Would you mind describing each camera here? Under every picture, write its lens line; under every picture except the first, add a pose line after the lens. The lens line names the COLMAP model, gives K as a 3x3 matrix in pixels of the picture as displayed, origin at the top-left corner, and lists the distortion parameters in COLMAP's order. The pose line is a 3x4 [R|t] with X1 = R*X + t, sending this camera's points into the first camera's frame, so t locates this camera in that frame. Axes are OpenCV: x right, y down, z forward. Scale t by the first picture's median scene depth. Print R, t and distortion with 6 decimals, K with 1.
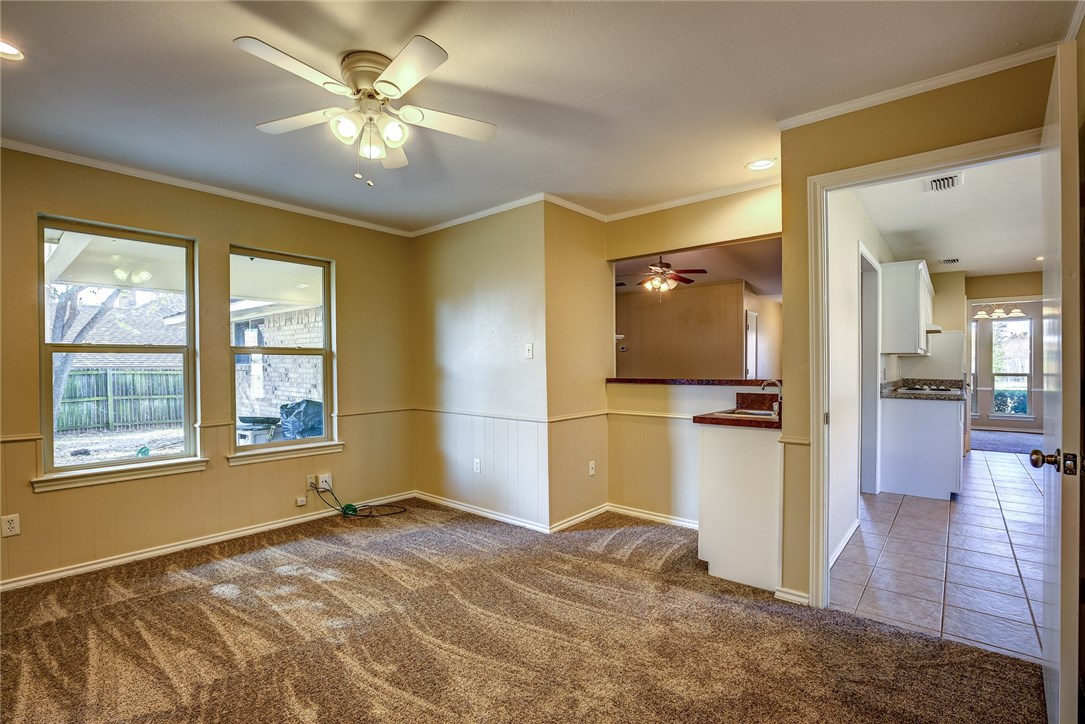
lens RADIAL K [[494.4, 0, 541.1], [0, 494.4, 367.7], [0, 0, 1]] dist [-0.037072, 0.006717]
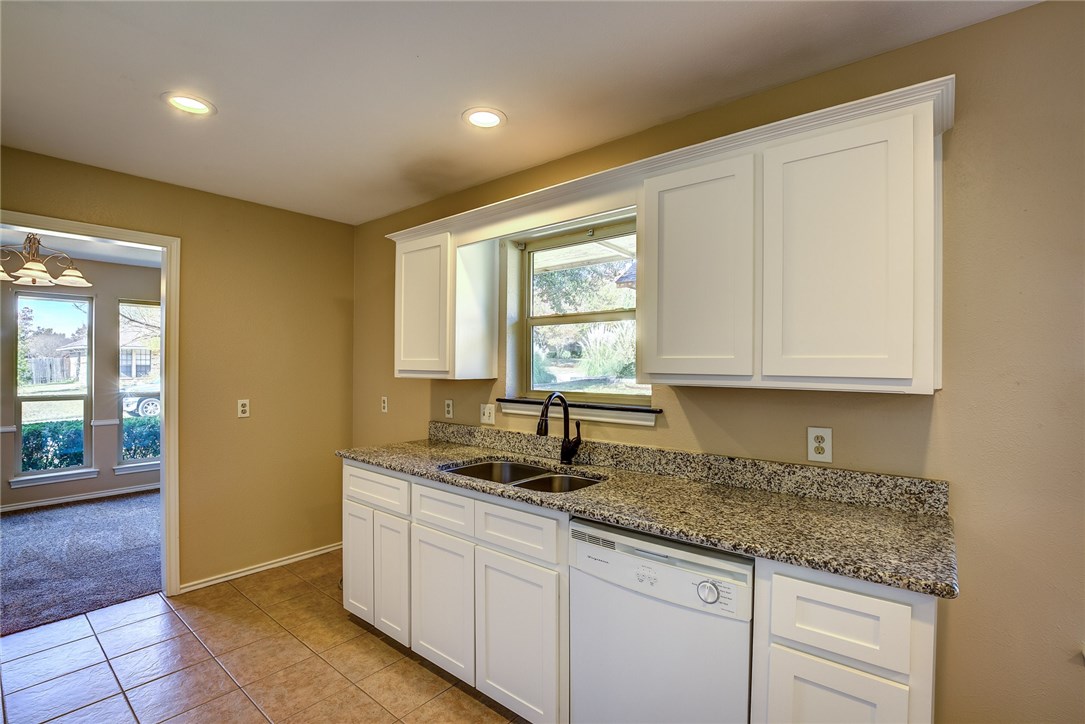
lens RADIAL K [[494.4, 0, 546.2], [0, 494.4, 364.5], [0, 0, 1]] dist [-0.037072, 0.006717]
pose [[-0.023402, -0.000851, 0.999726, 0.514795], [0.001236, 0.999999, 0.000880, -0.027762], [-0.999725, 0.001256, -0.023401, 0.552908]]
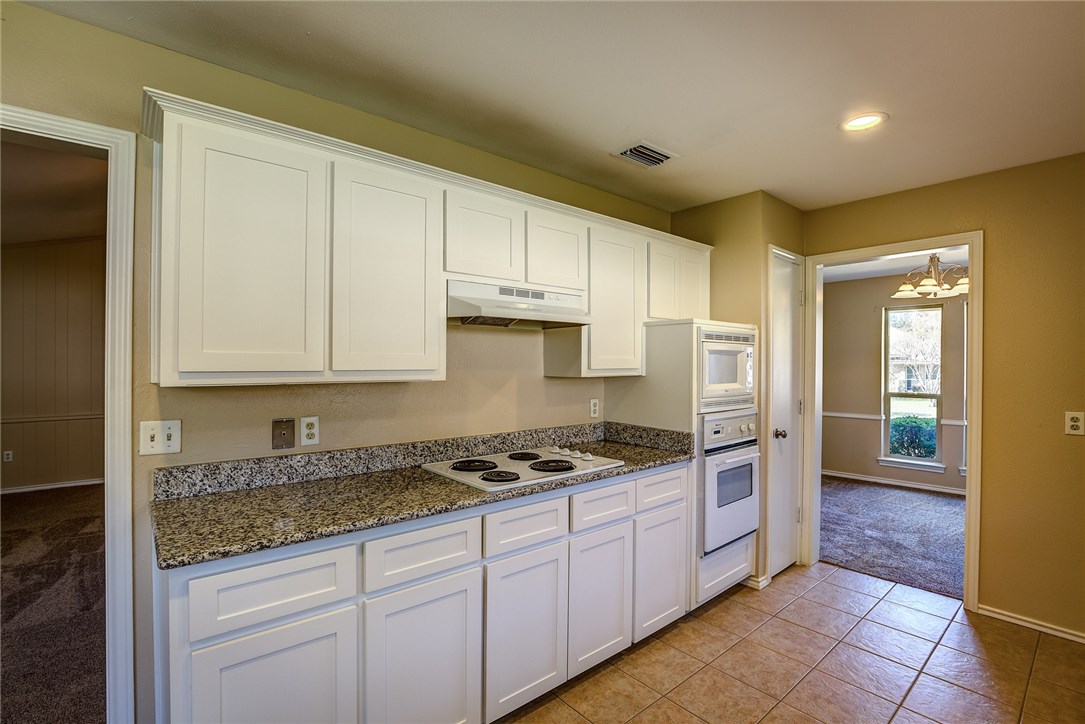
lens RADIAL K [[494.4, 0, 543.5], [0, 494.4, 364.5], [0, 0, 1]] dist [-0.037072, 0.006717]
pose [[0.988187, 0.002131, -0.153241, 0.642796], [-0.002828, 0.999987, -0.004335, -0.026539], [0.153230, 0.004717, 0.988179, 0.433463]]
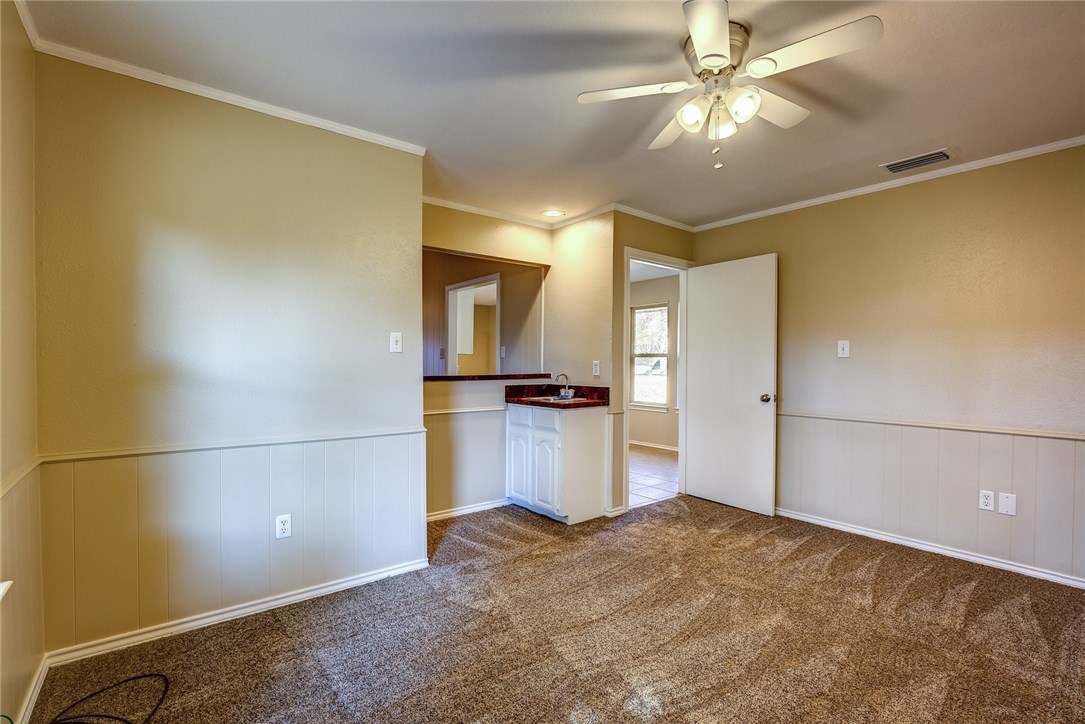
lens RADIAL K [[494.4, 0, 542.9], [0, 494.4, 364.0], [0, 0, 1]] dist [-0.037072, 0.006717]
pose [[0.188705, 0.001406, 0.982033, -0.705595], [-0.001185, 0.999999, -0.001204, -0.000311], [-0.982033, -0.000937, 0.188707, 0.615086]]
